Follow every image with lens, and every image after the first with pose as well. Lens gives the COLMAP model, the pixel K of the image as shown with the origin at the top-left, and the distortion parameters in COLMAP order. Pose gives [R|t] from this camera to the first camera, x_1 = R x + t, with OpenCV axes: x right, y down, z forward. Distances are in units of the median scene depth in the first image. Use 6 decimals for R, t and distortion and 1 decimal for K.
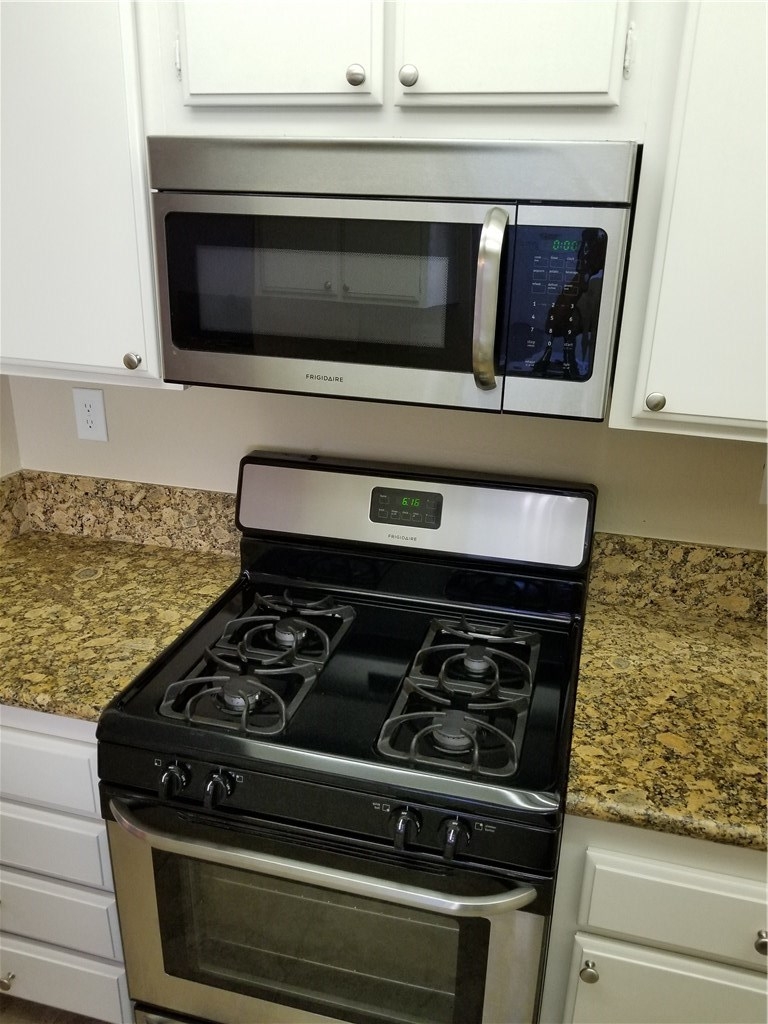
lens RADIAL K [[814.5, 0, 384.0], [0, 814.5, 512.0], [0, 0, 1]] dist [-0.001443, -0.009668]
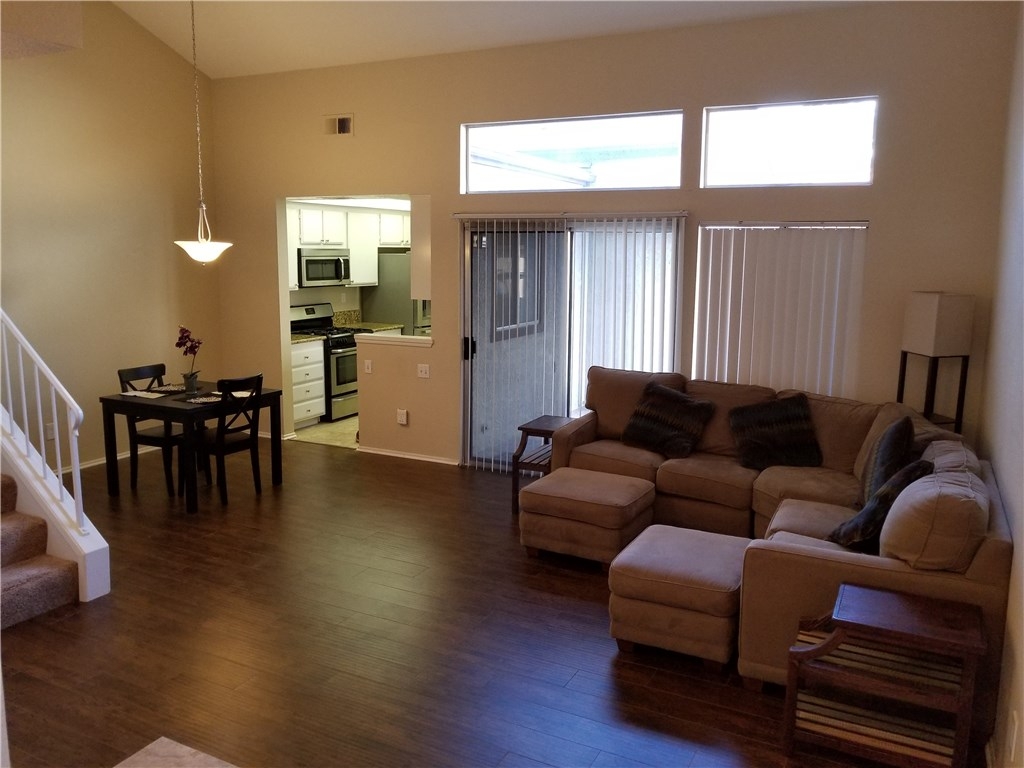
lens RADIAL K [[808.1, 0, 505.8], [0, 808.1, 369.3], [0, 0, 1]] dist [0.006036, -0.026373]
pose [[0.227637, -0.171248, 0.958569, -4.808800], [0.359098, 0.929793, 0.080830, 0.379848], [-0.905113, 0.325821, 0.273150, -1.467875]]
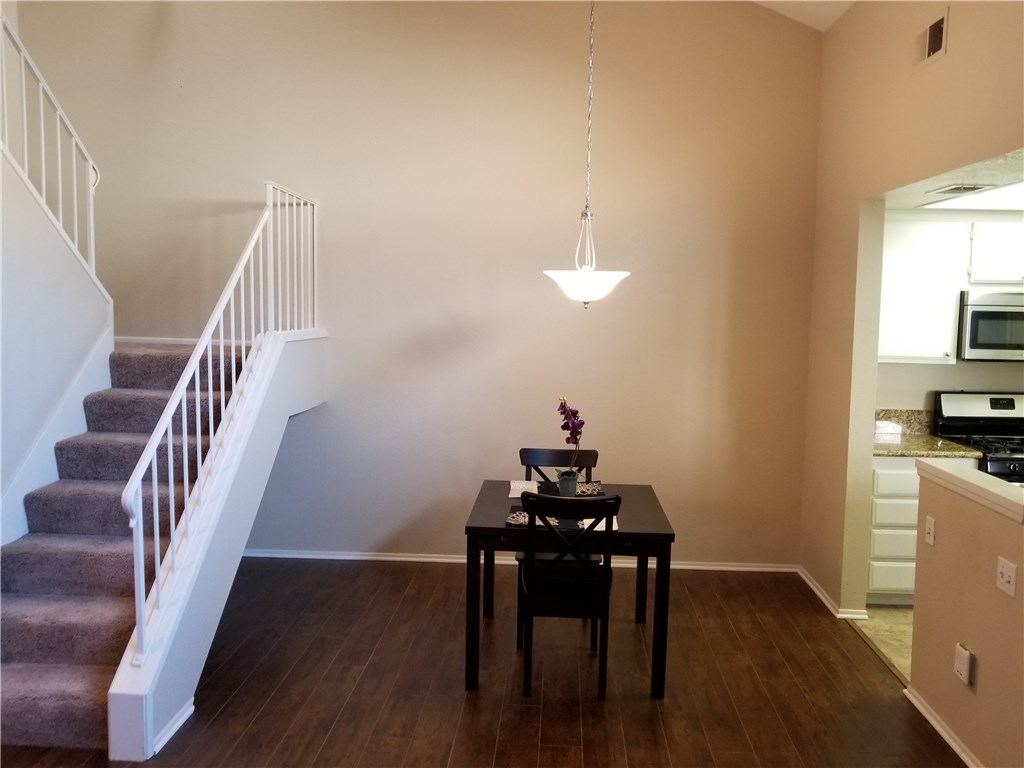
lens RADIAL K [[808.1, 0, 505.8], [0, 808.1, 369.3], [0, 0, 1]] dist [0.006036, -0.026373]
pose [[0.977733, -0.031185, 0.207525, -2.366202], [0.088426, 0.958043, -0.272645, 0.520507], [-0.190315, 0.284924, 0.939467, -1.464808]]
